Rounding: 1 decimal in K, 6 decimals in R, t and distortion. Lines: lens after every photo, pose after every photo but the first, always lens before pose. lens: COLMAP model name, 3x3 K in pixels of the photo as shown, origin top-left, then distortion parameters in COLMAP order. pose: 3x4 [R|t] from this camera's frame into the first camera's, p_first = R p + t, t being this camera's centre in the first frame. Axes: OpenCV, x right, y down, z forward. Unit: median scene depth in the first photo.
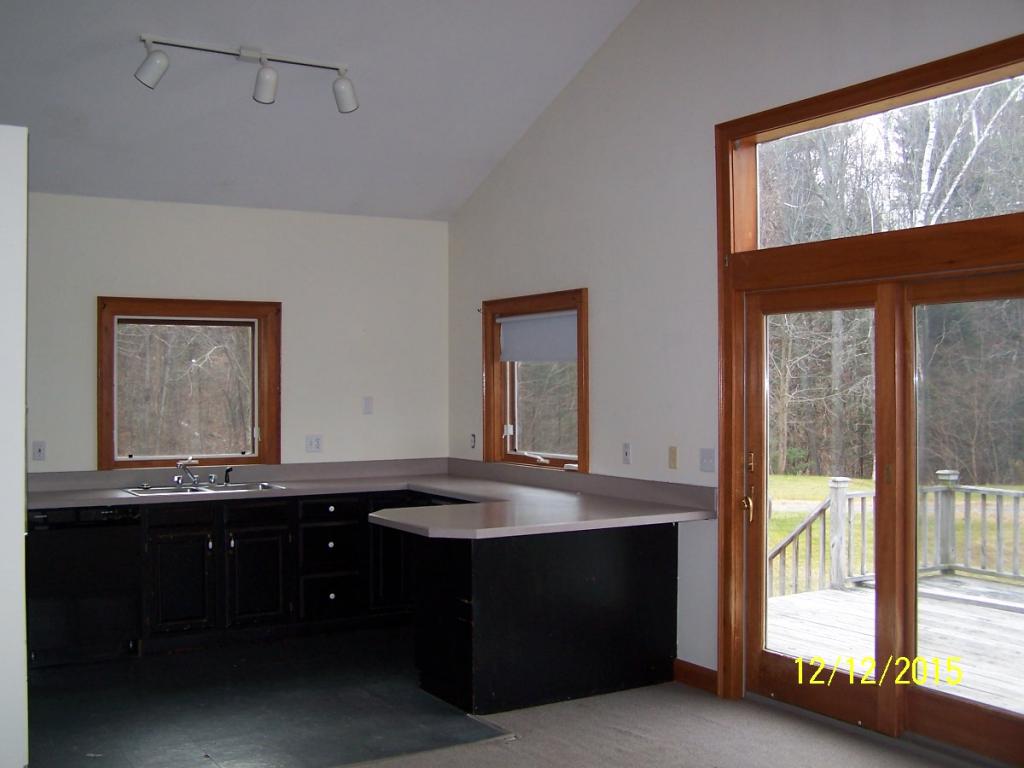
lens RADIAL K [[1126.9, 0, 515.7], [0, 1126.9, 363.0], [0, 0, 1]] dist [-0.176144, 0.307437]
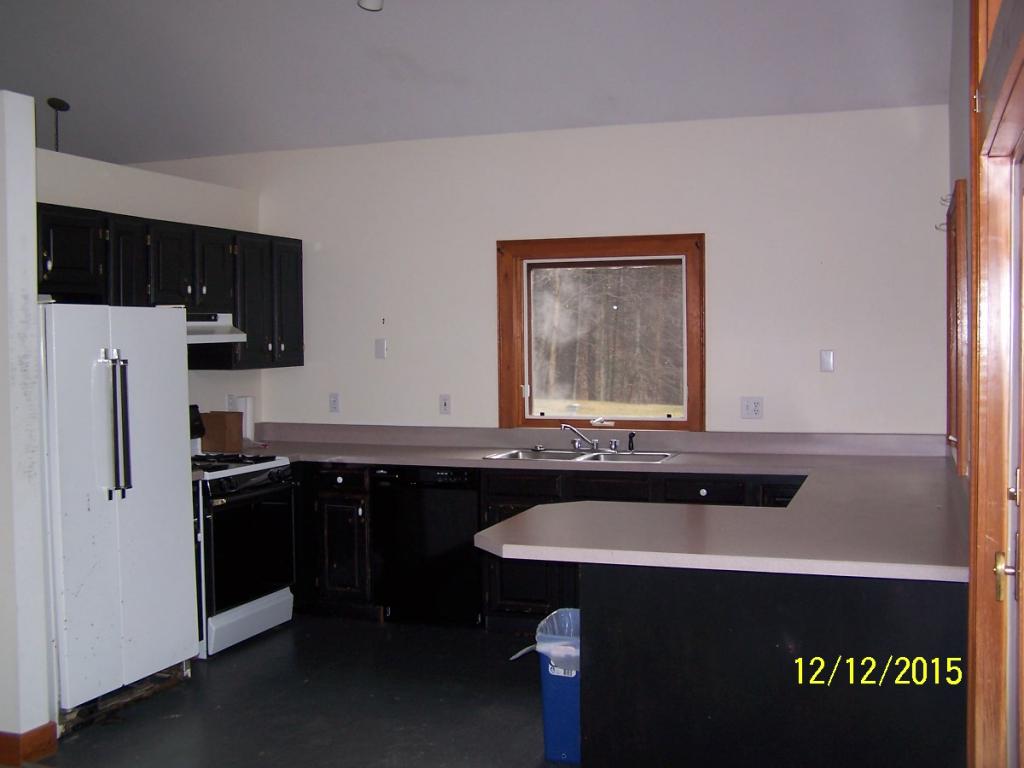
lens RADIAL K [[1126.9, 0, 515.7], [0, 1126.9, 363.0], [0, 0, 1]] dist [-0.176144, 0.307437]
pose [[0.647754, 0.009714, -0.761787, 0.338302], [0.018205, 0.999436, 0.028224, 0.015554], [0.761632, -0.032151, 0.647212, 0.384431]]
